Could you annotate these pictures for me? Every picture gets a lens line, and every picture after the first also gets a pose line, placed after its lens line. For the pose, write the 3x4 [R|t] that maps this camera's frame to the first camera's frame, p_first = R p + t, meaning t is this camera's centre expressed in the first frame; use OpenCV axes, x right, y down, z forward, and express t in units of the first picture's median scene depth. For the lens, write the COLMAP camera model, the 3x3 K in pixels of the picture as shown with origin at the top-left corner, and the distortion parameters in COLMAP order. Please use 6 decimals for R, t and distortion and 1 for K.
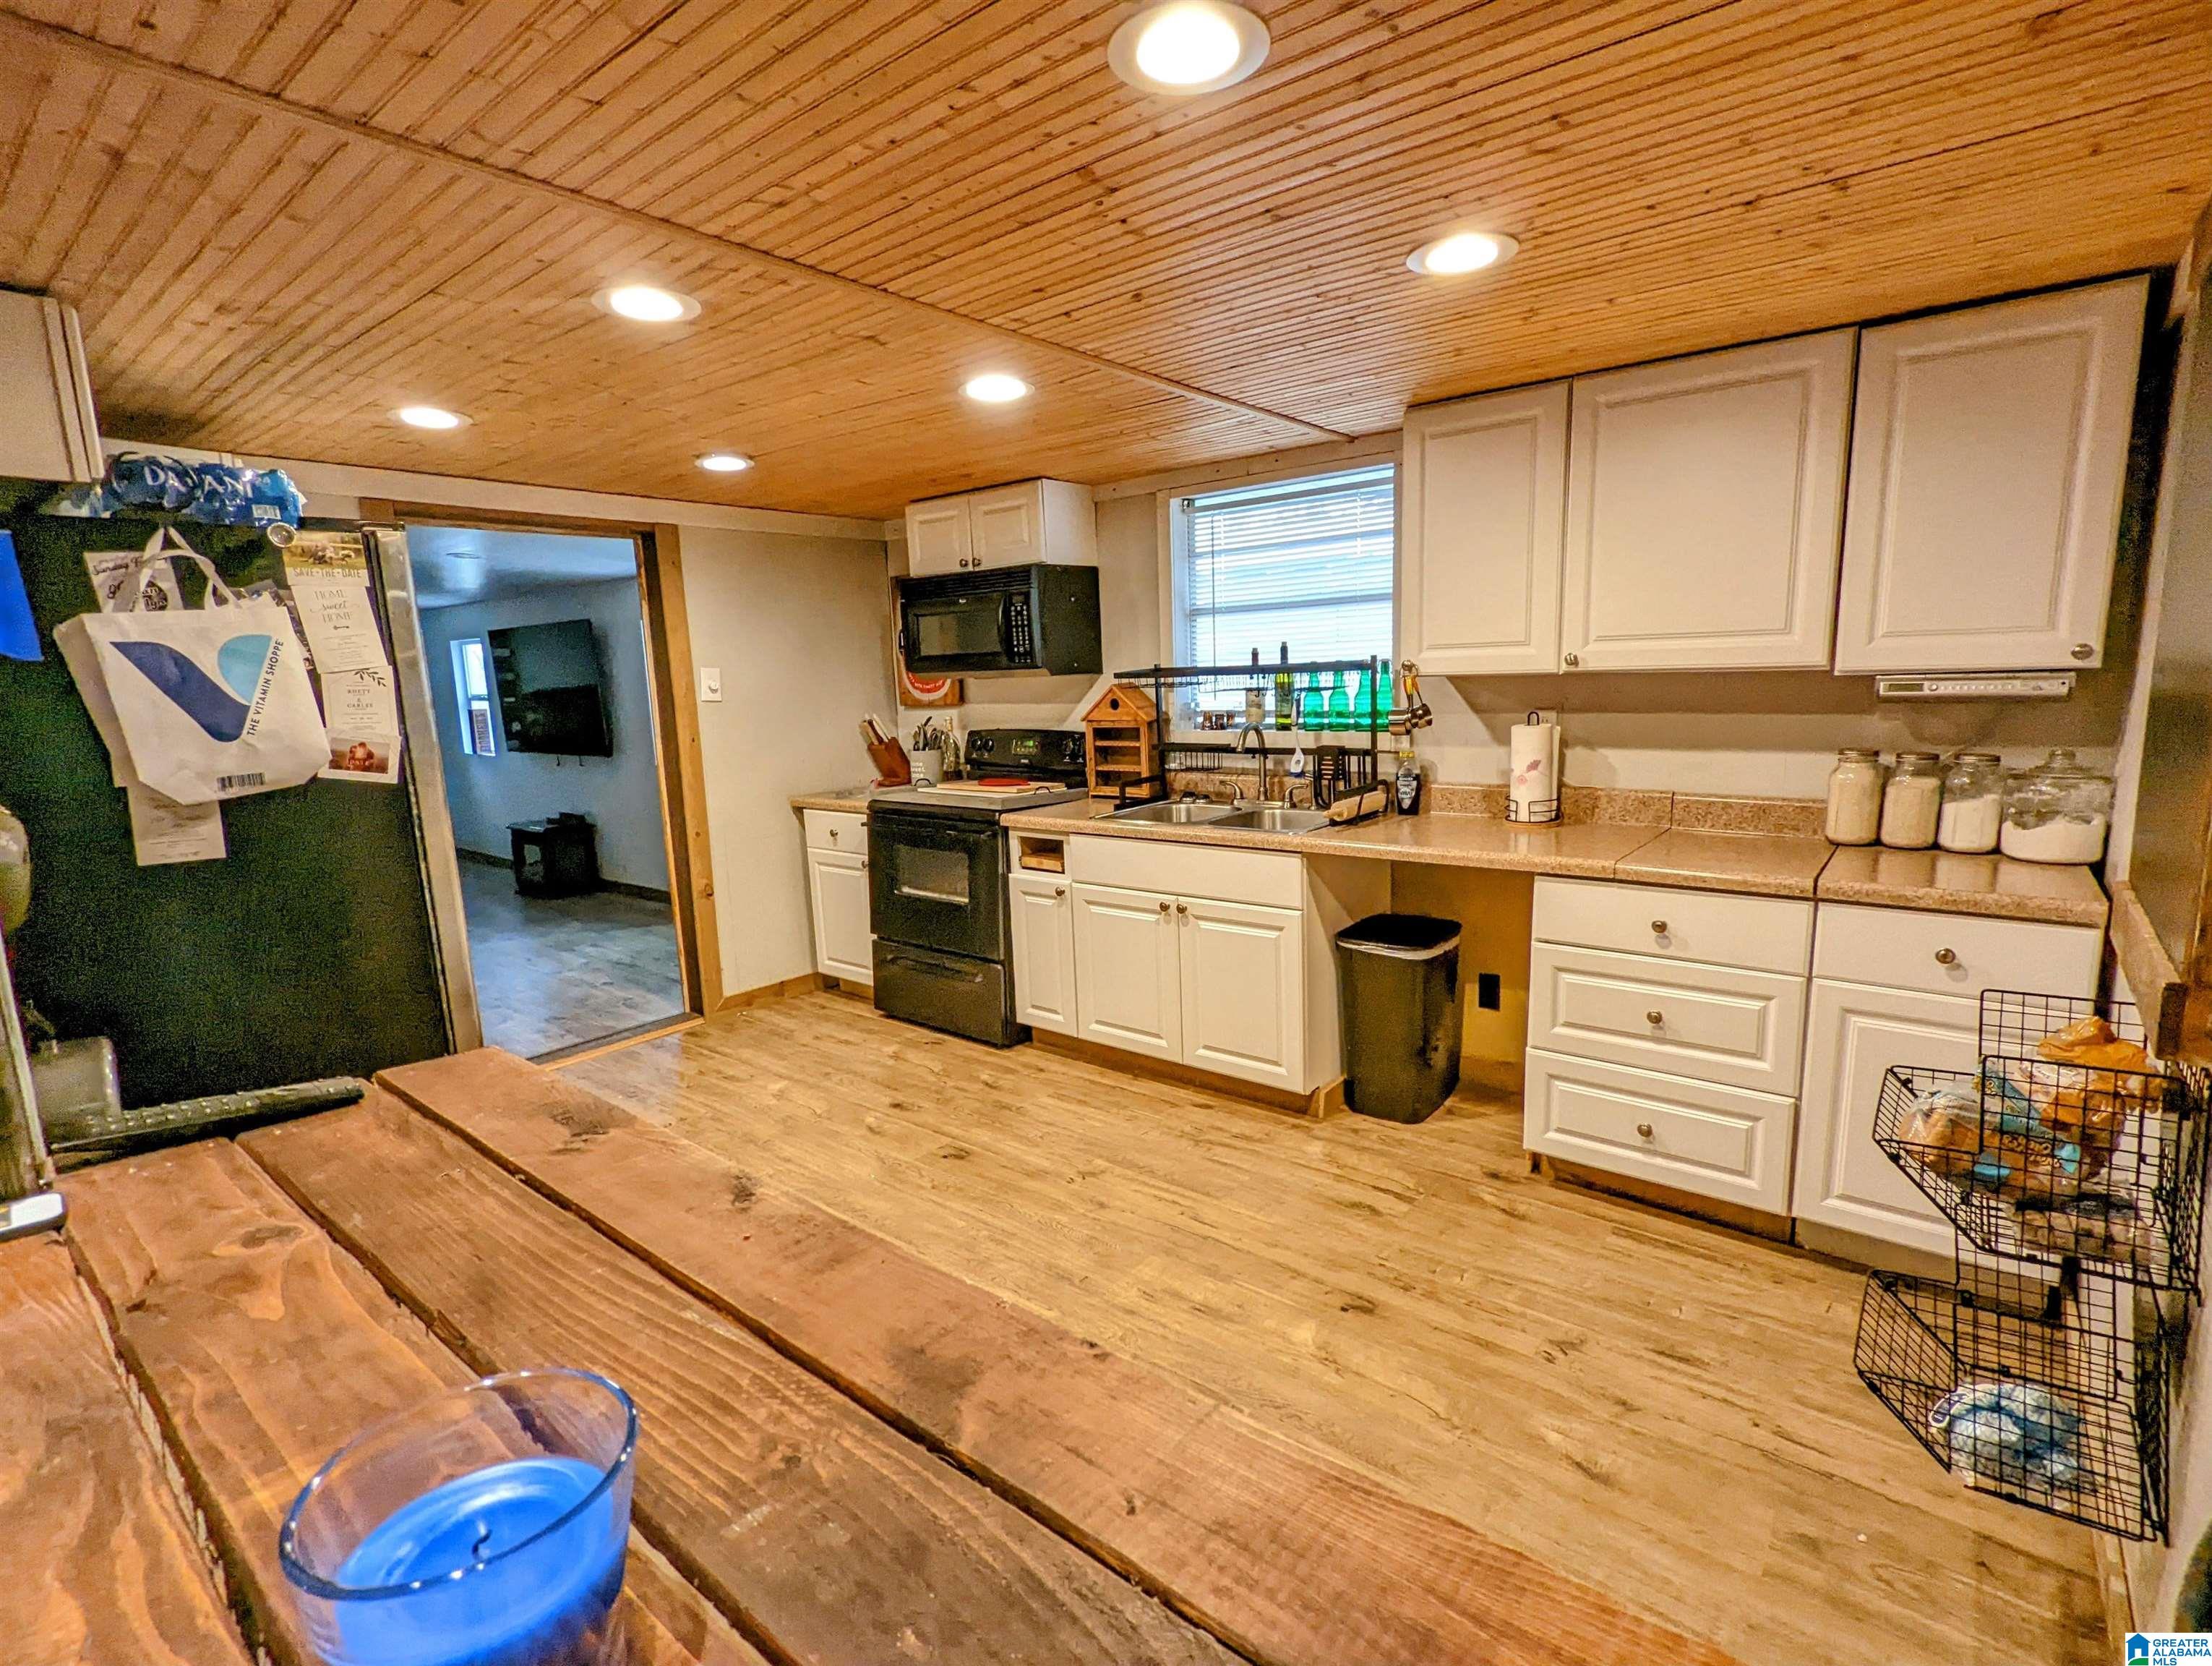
lens RADIAL K [[1047.2, 0, 1106.8], [0, 1047.2, 832.9], [0, 0, 1]] dist [-0.000587, 0.000012]
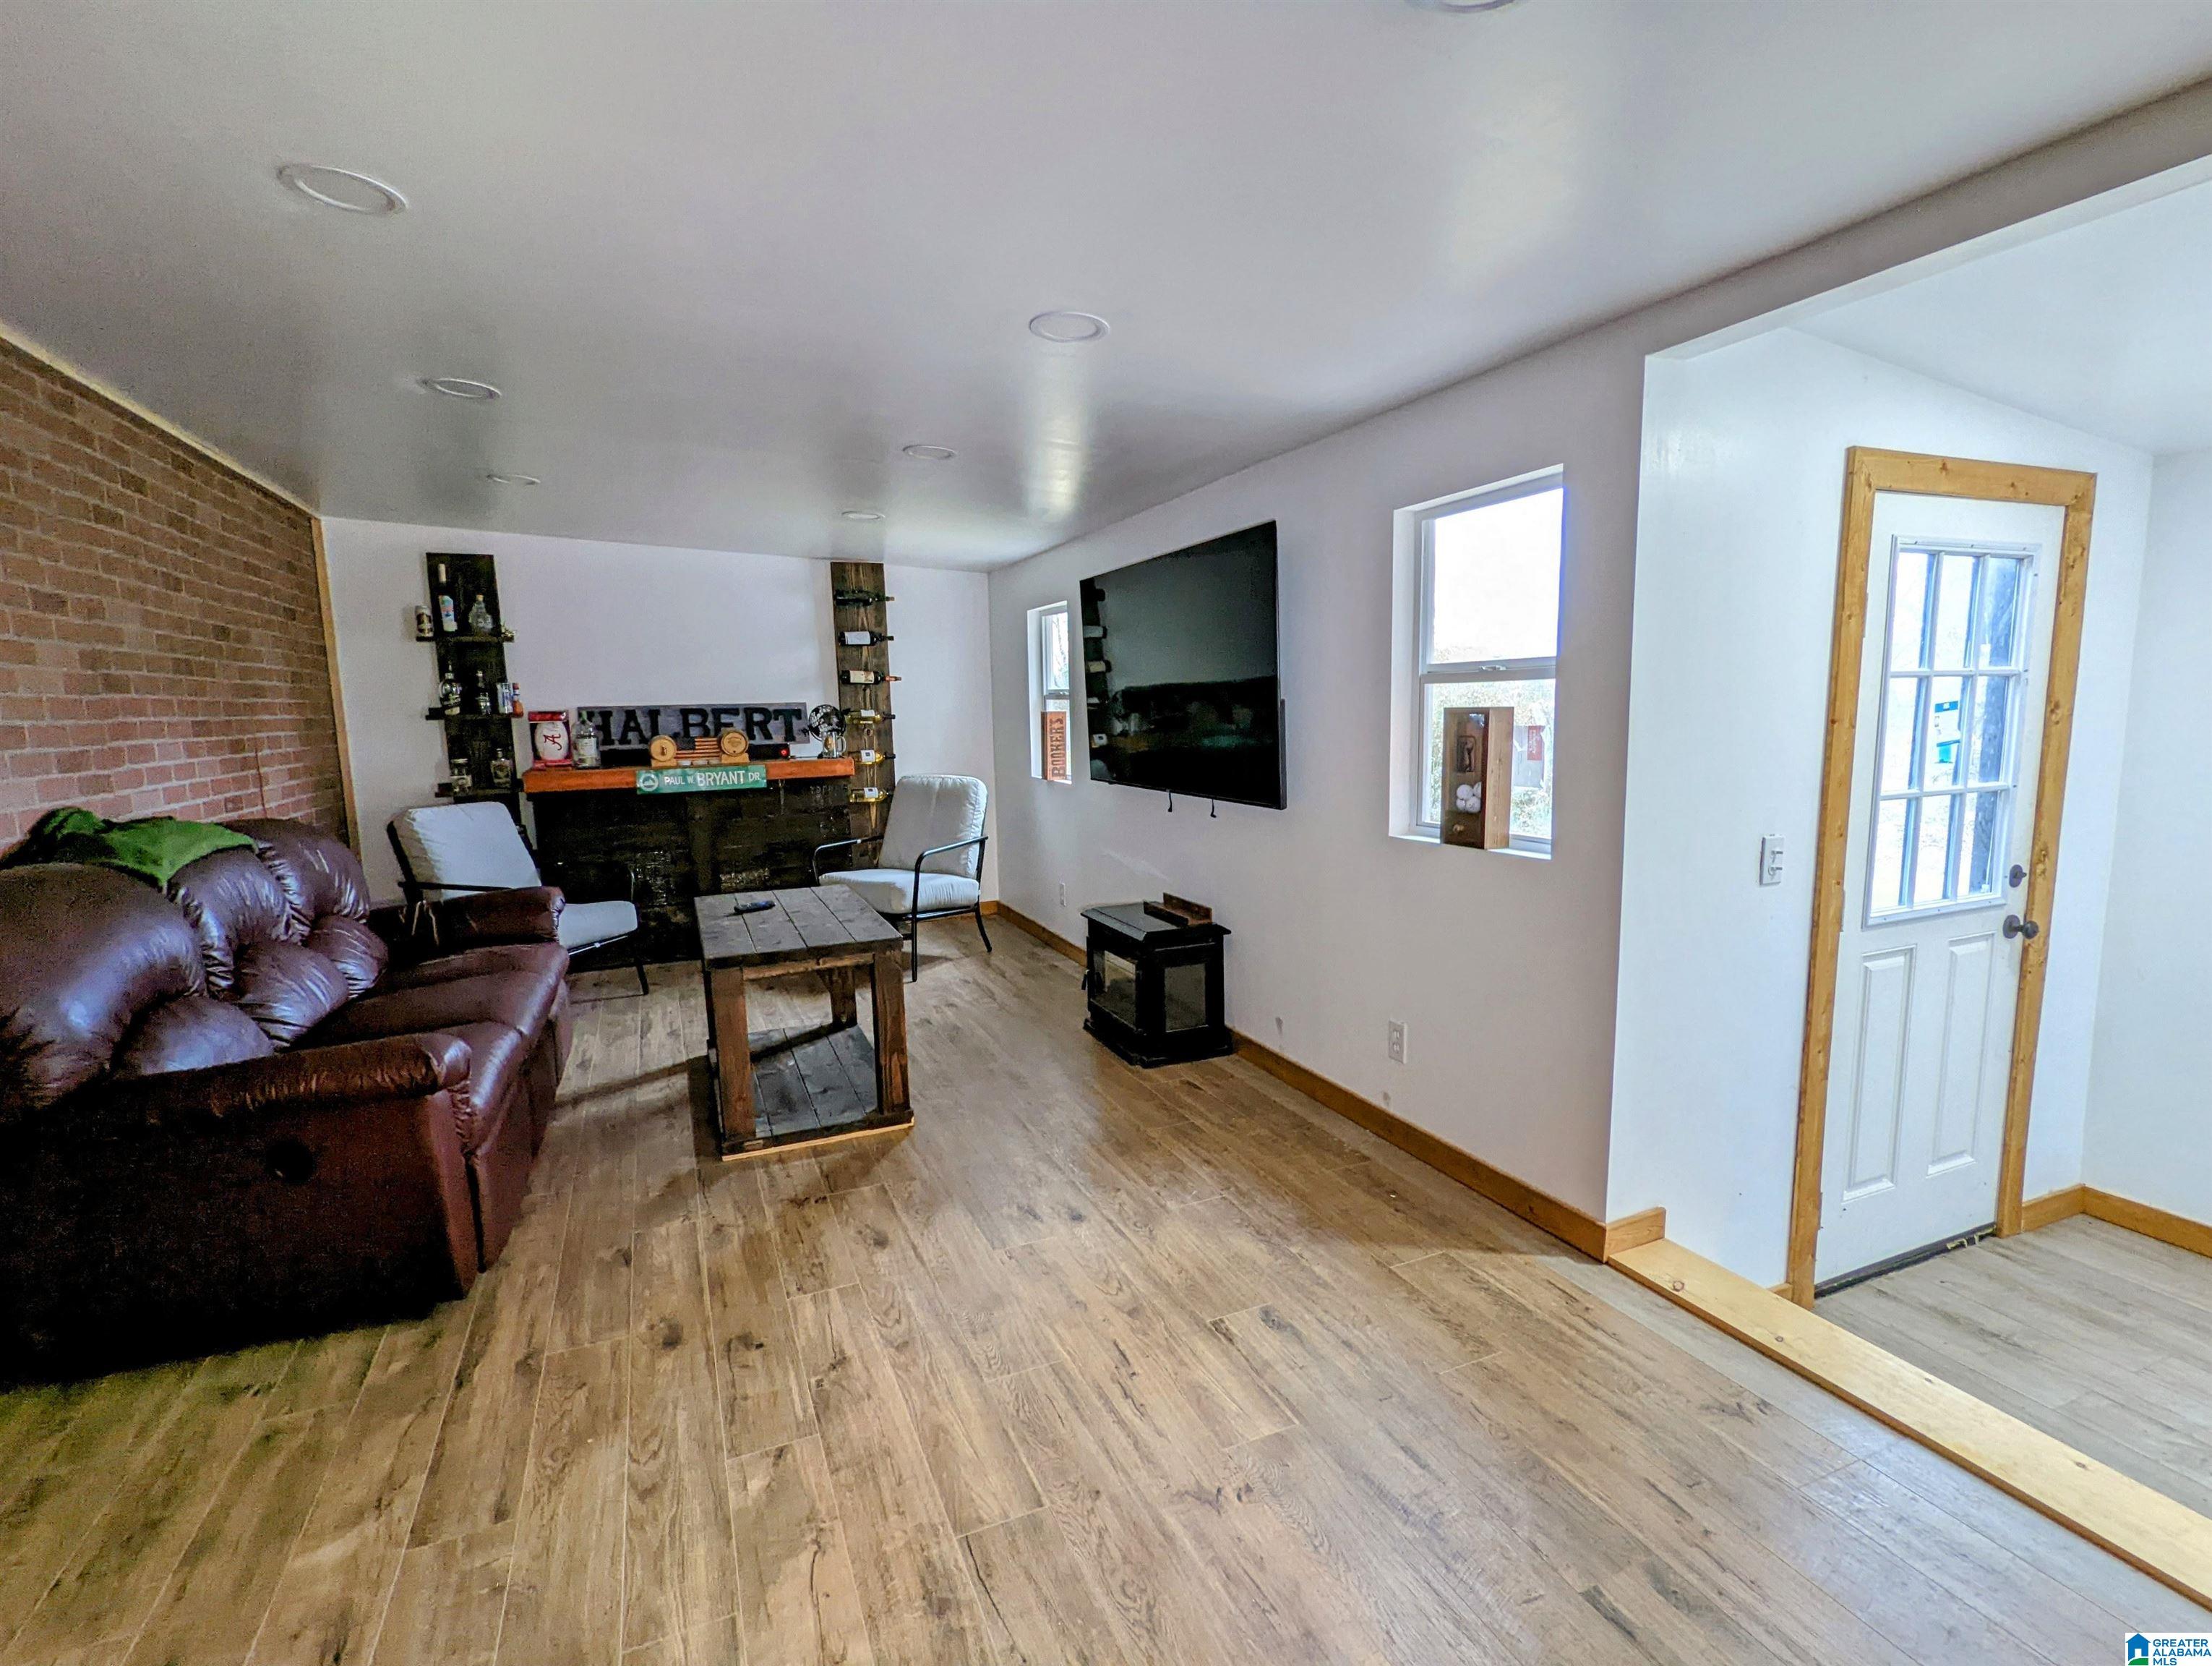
lens RADIAL K [[1047.2, 0, 1104.7], [0, 1047.2, 840.3], [0, 0, 1]] dist [-0.000587, 0.000012]
pose [[0.885225, 0.082644, -0.457763, -0.264283], [-0.088983, 0.996003, 0.007741, -0.045121], [0.456573, 0.033880, 0.889040, 0.430812]]
